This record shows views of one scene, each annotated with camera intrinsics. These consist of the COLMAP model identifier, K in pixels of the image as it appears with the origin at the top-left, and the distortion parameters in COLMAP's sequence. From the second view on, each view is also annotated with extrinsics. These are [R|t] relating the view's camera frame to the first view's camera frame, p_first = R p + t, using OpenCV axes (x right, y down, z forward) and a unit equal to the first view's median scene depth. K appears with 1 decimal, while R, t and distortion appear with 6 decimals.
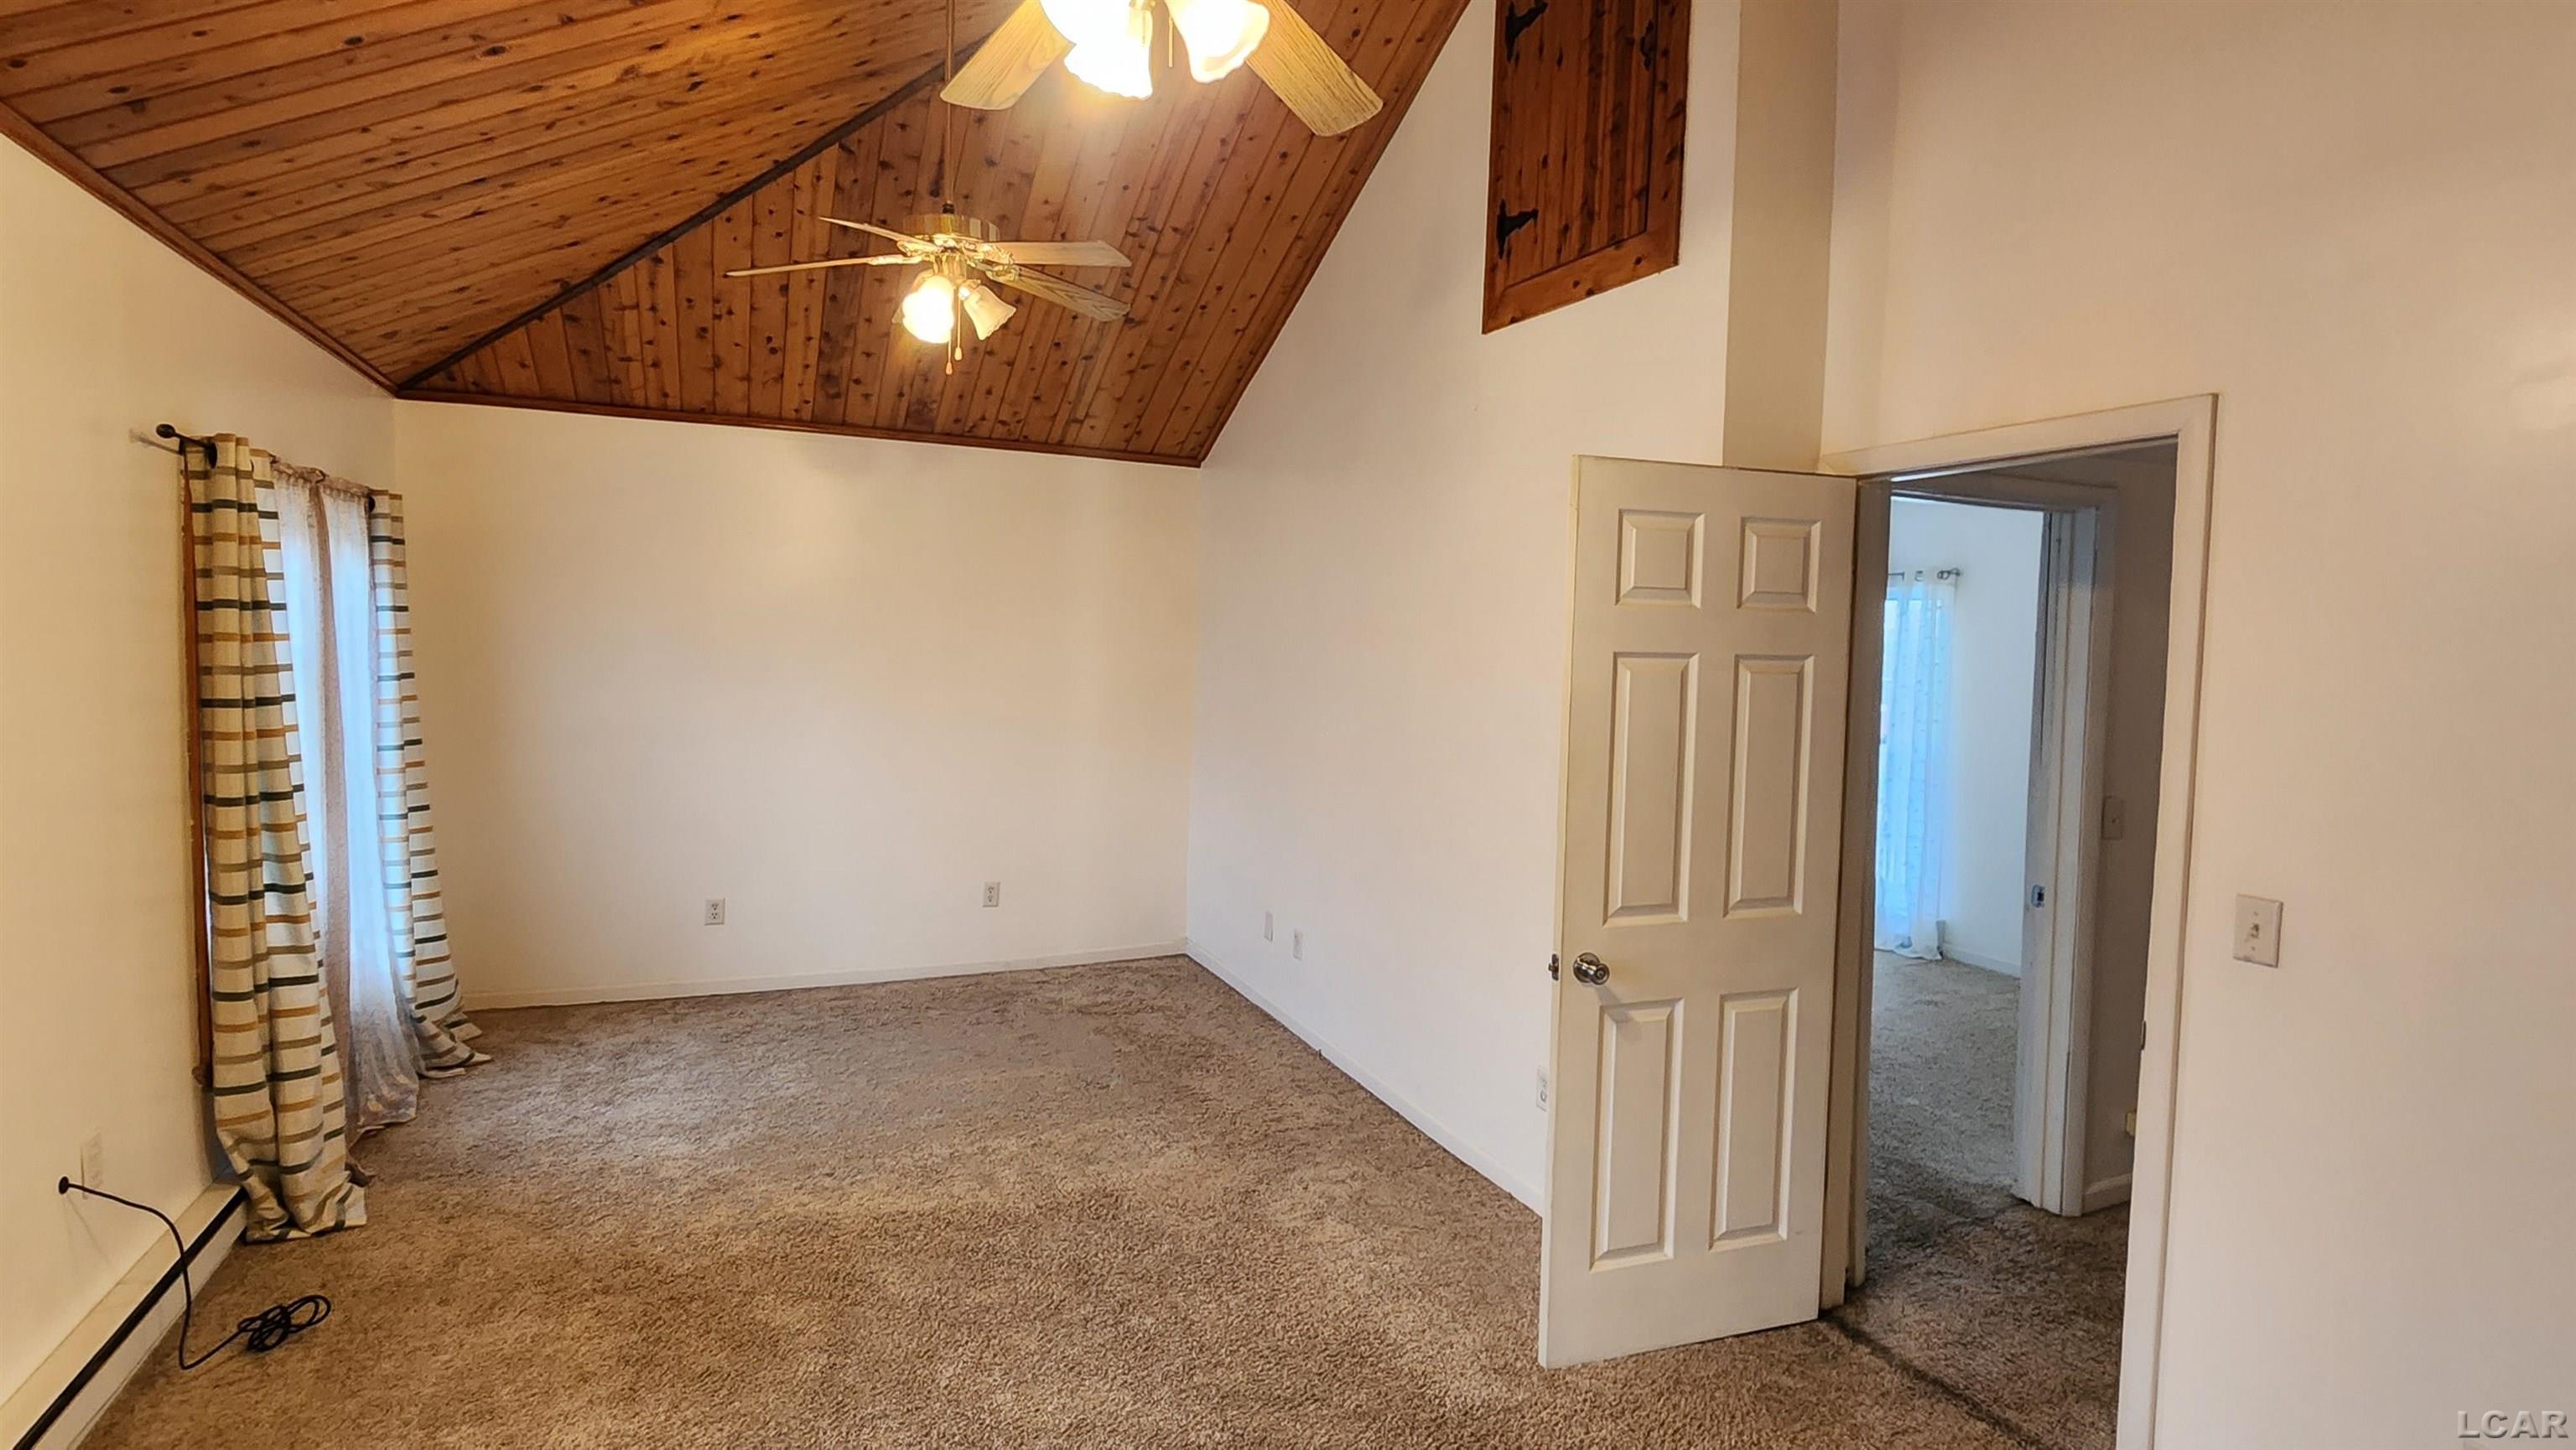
lens RADIAL K [[1283.0, 0, 1282.6], [0, 1283.0, 714.3], [0, 0, 1]] dist [-0.000026, 0.000150]
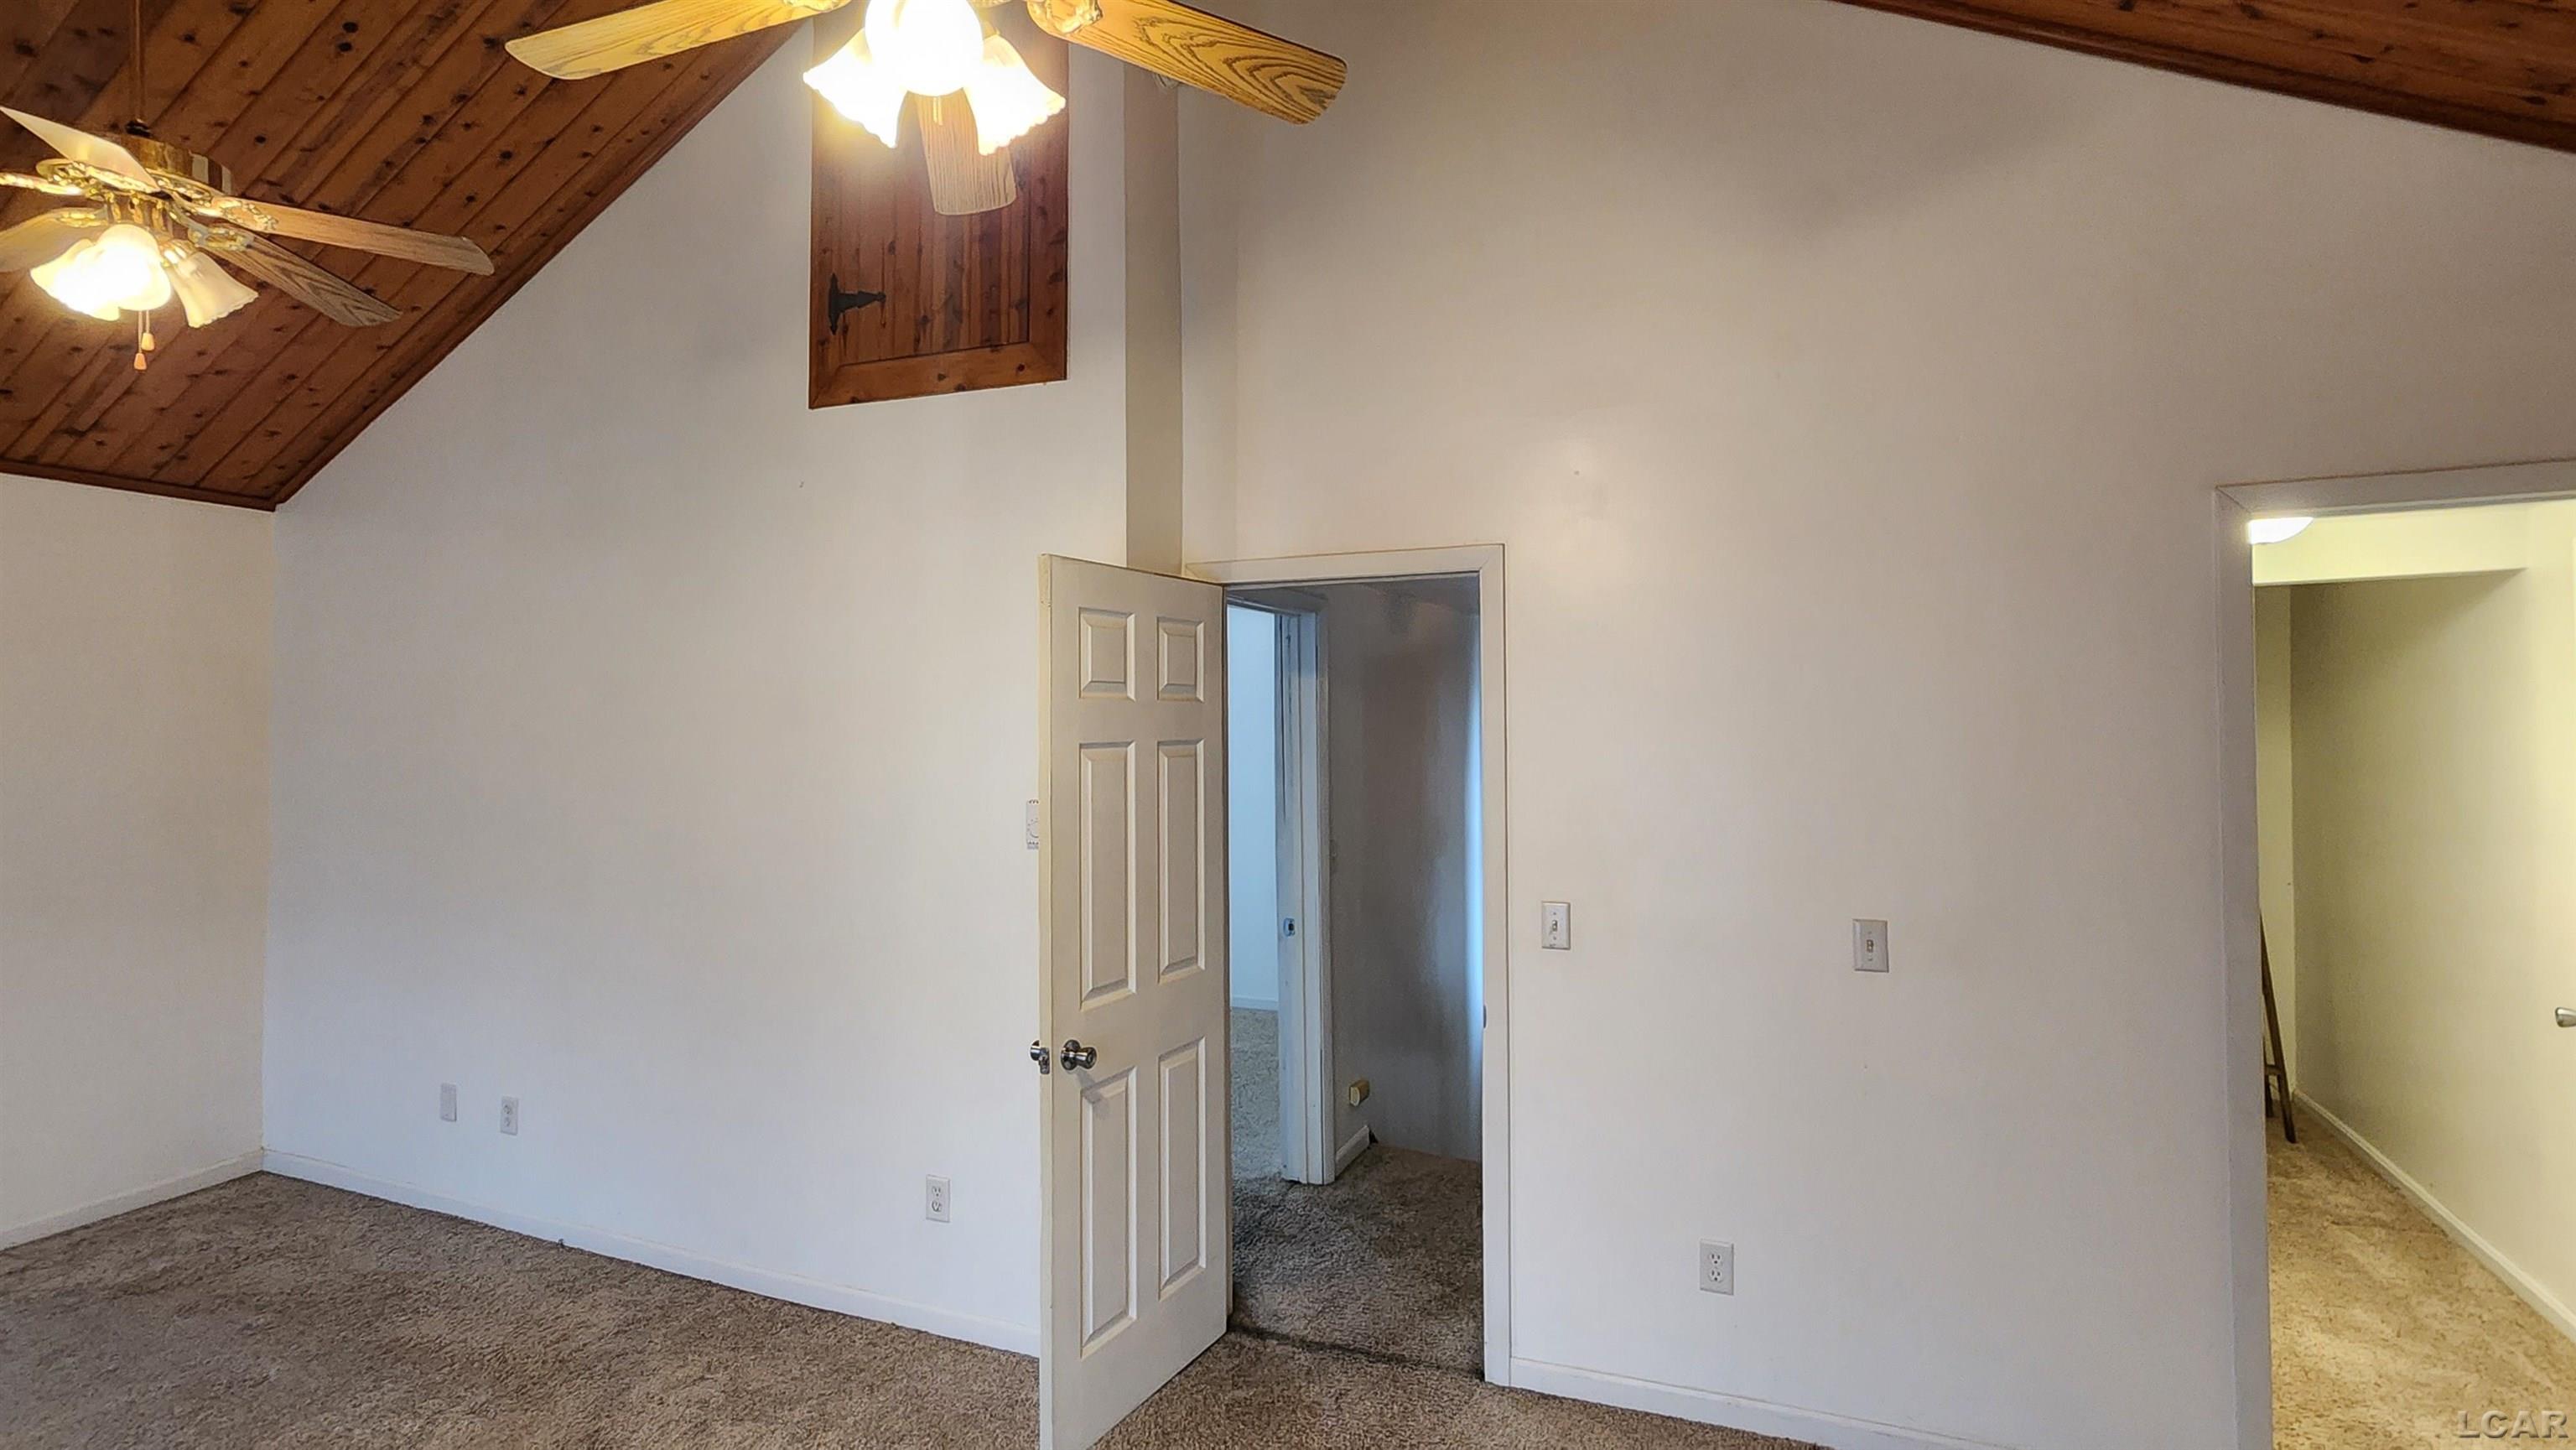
lens RADIAL K [[1287.2, 0, 1281.4], [0, 1287.2, 708.2], [0, 0, 1]] dist [0.000282, -0.000881]
pose [[0.729942, -0.020845, 0.683192, -0.287362], [0.062446, 0.997388, -0.036287, -0.025039], [-0.680651, 0.069150, 0.729337, 0.108147]]
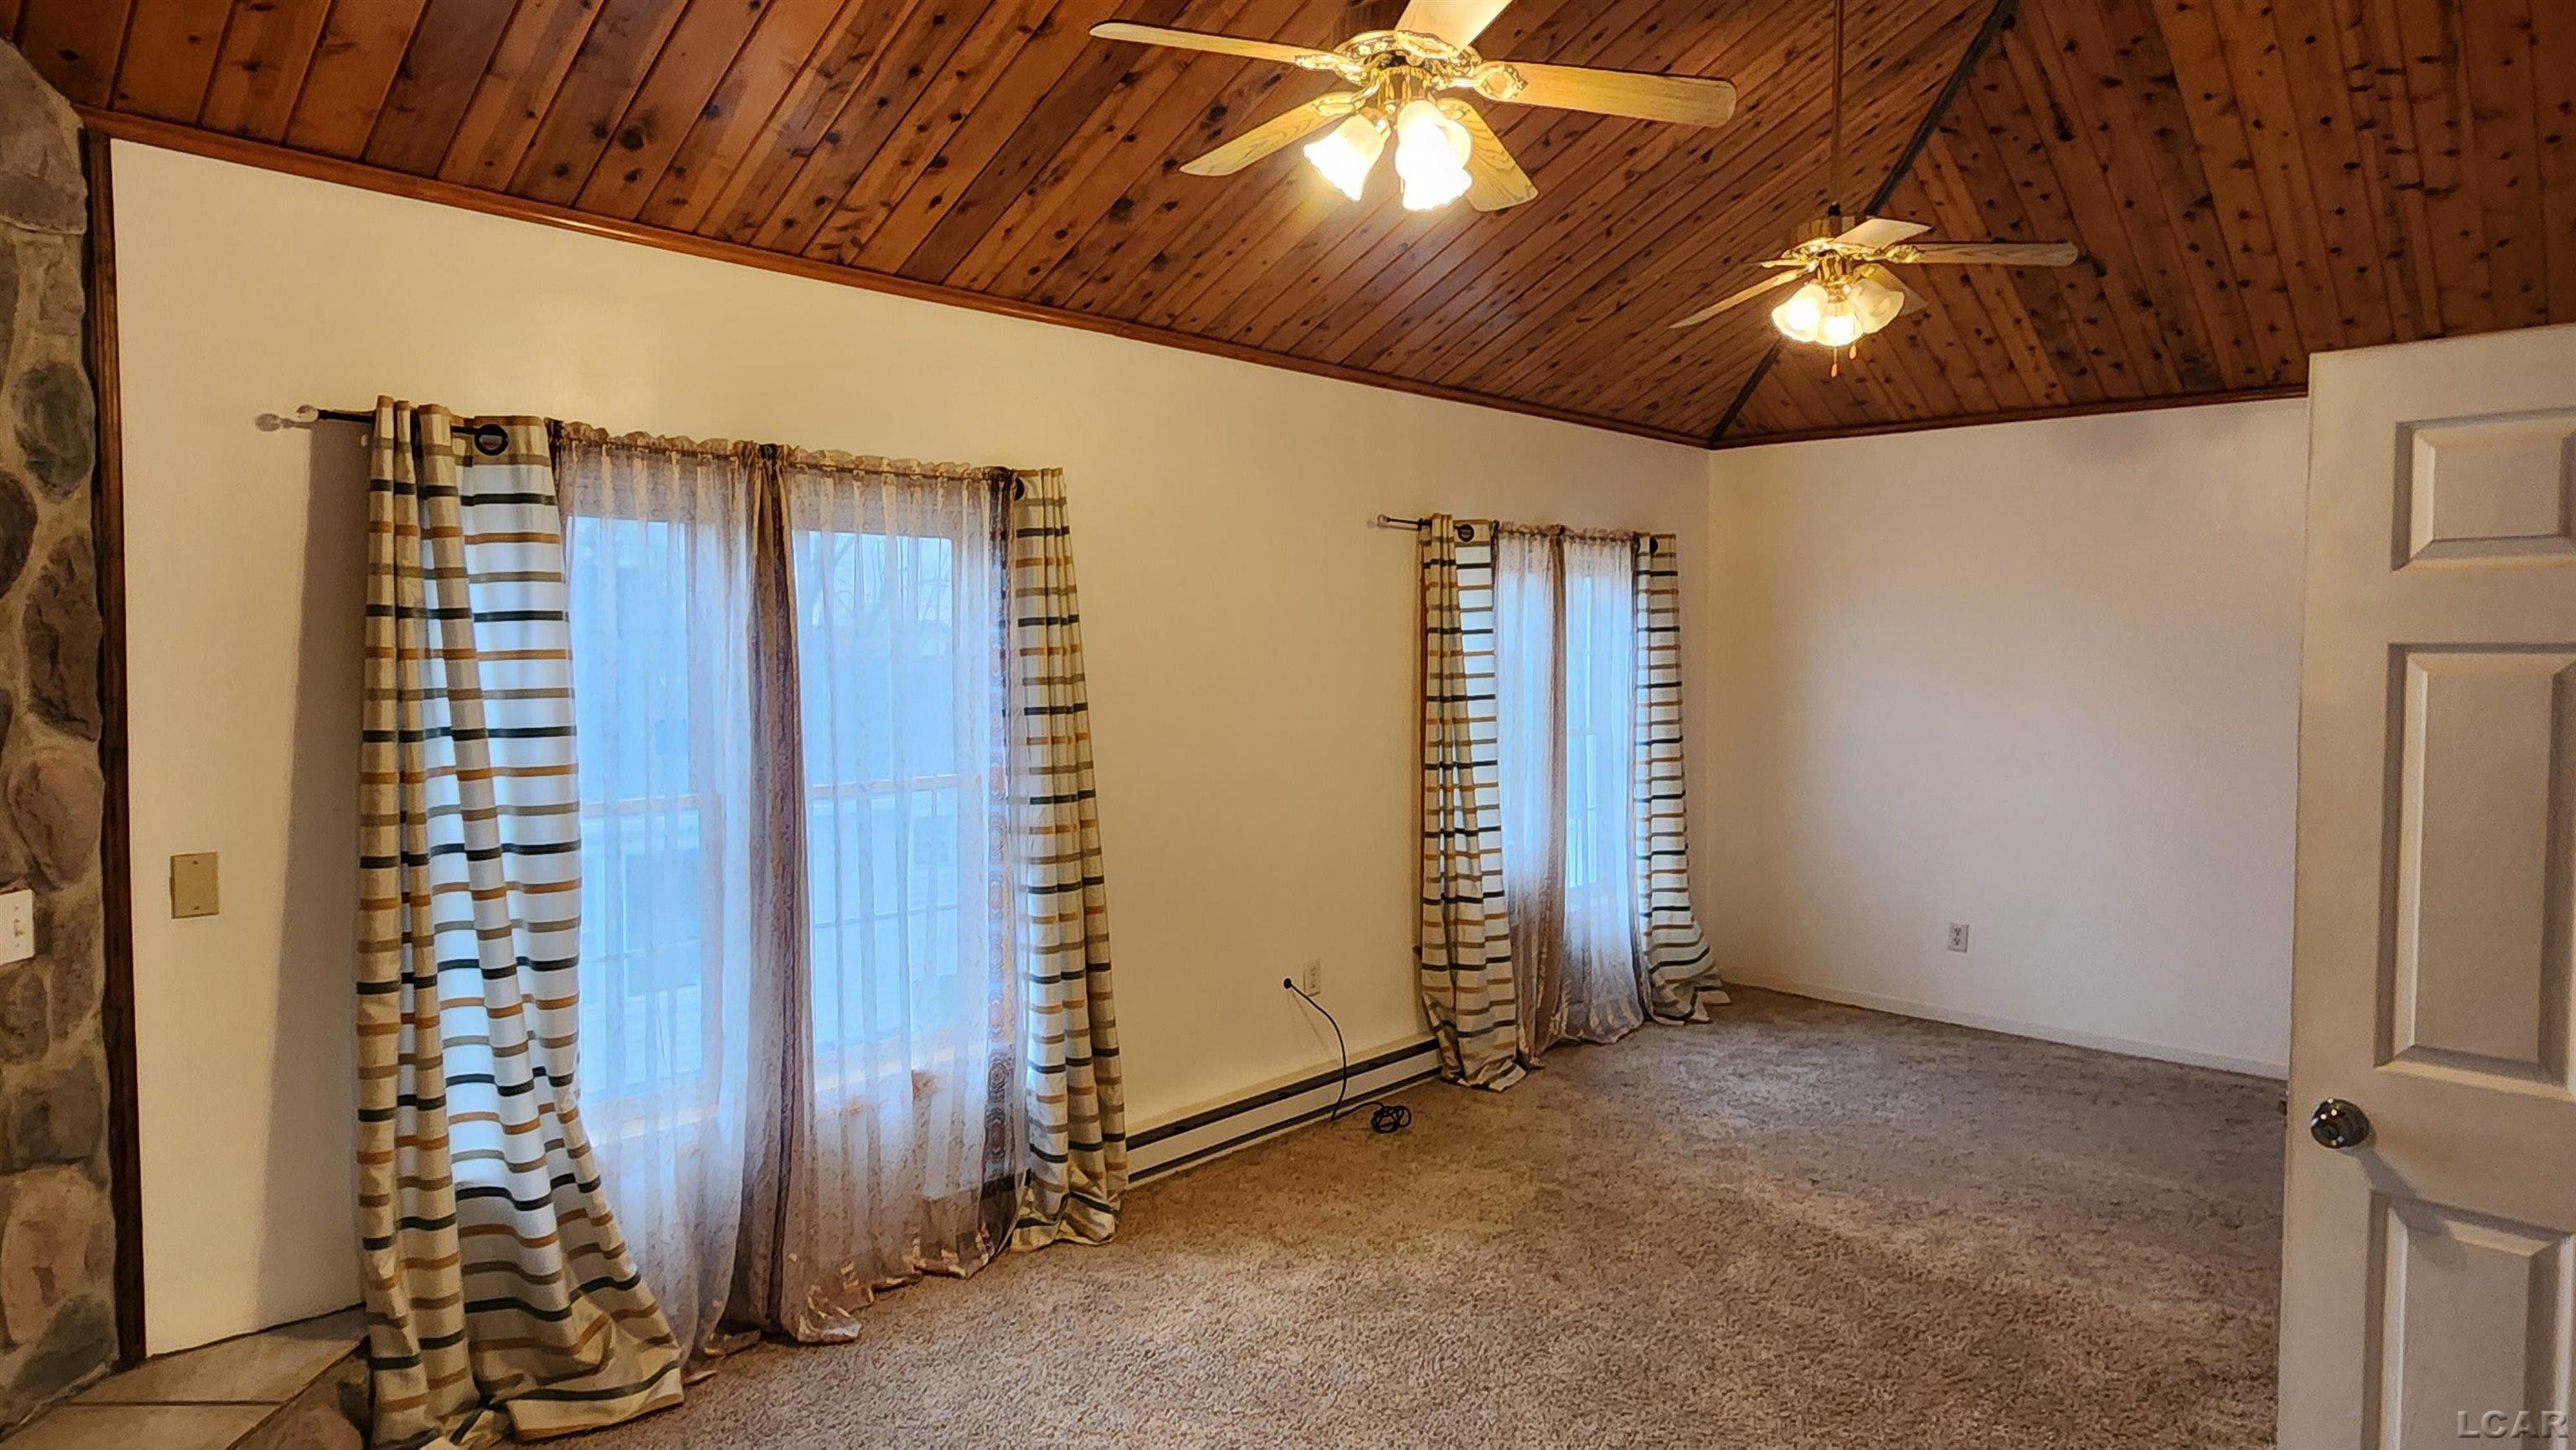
lens RADIAL K [[1485.2, 0, 1284.8], [0, 1485.2, 711.9], [0, 0, 1]] dist [0.000239, -0.001045]
pose [[0.399891, 0.021501, -0.916311, 0.620341], [-0.042047, 0.999103, 0.005094, 0.004462], [0.915598, 0.036491, 0.400436, 0.164577]]
